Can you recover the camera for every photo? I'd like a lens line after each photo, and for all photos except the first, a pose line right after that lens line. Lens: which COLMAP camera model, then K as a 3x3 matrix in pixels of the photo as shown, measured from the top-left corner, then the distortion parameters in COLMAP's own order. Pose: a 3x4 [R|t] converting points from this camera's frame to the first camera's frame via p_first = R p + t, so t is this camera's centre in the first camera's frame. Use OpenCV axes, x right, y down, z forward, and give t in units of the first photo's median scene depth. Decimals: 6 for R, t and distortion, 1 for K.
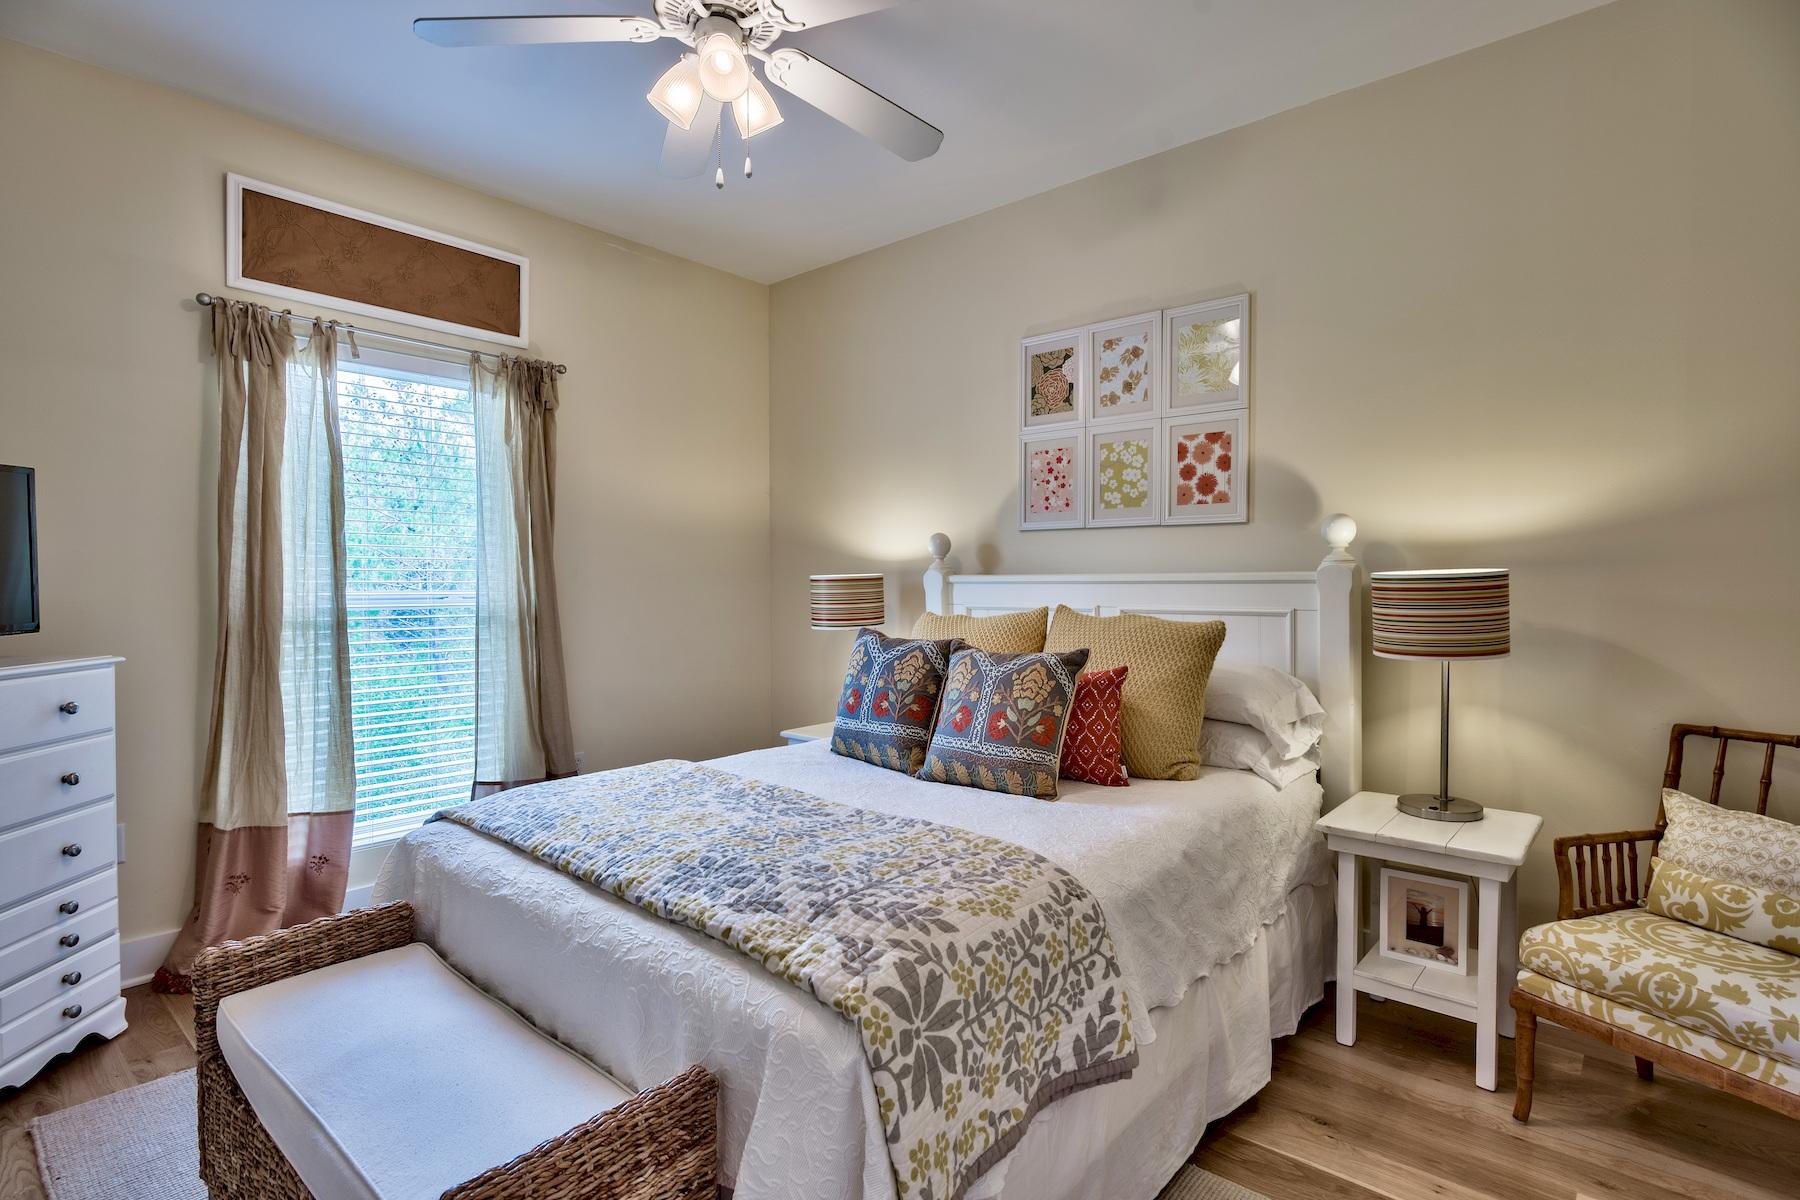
lens RADIAL K [[876.1, 0, 899.6], [0, 876.1, 595.5], [0, 0, 1]] dist [-0.005168, -0.000038]
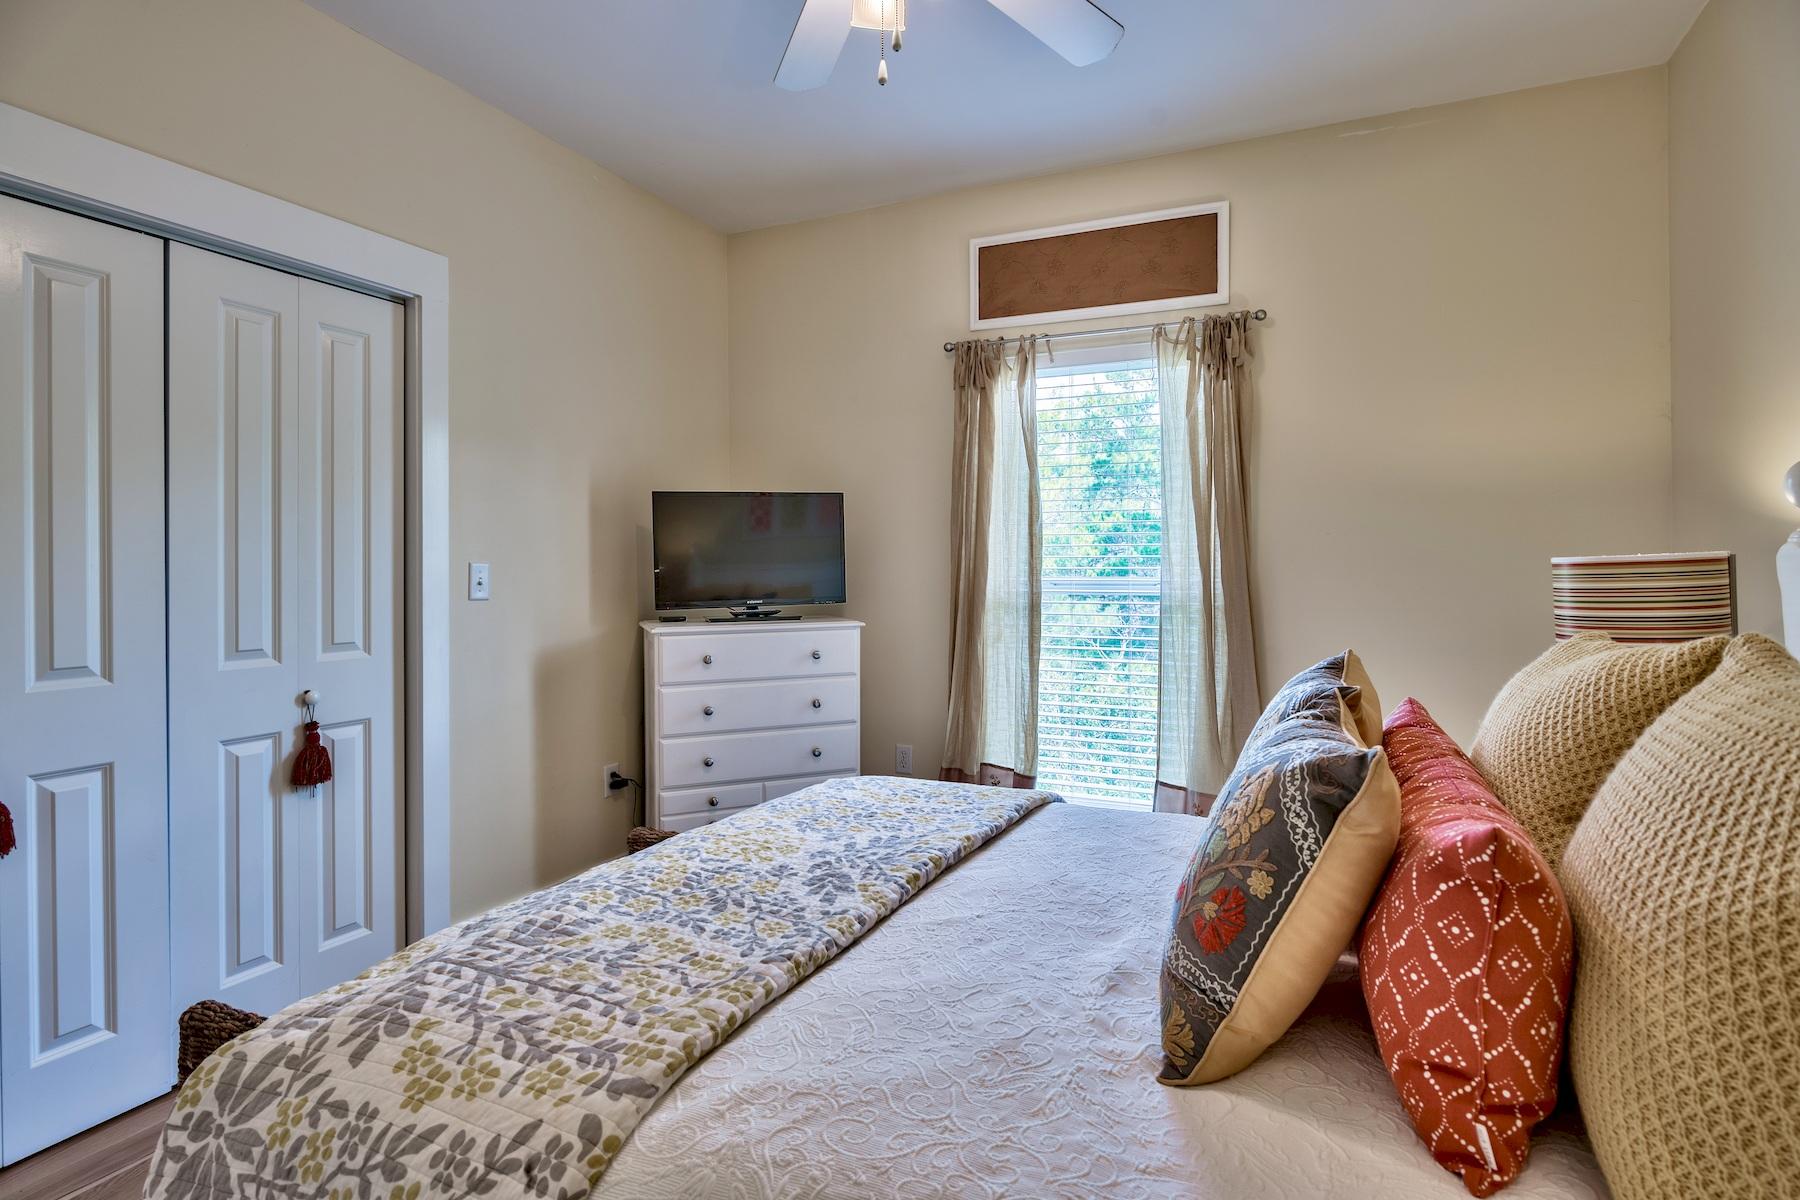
lens RADIAL K [[876.1, 0, 899.8], [0, 876.1, 559.7], [0, 0, 1]] dist [-0.005168, -0.000038]
pose [[0.311534, -0.007498, -0.950205, 0.749782], [-0.012225, 0.999854, -0.011898, -0.022092], [0.950156, 0.015323, 0.311397, 1.014304]]
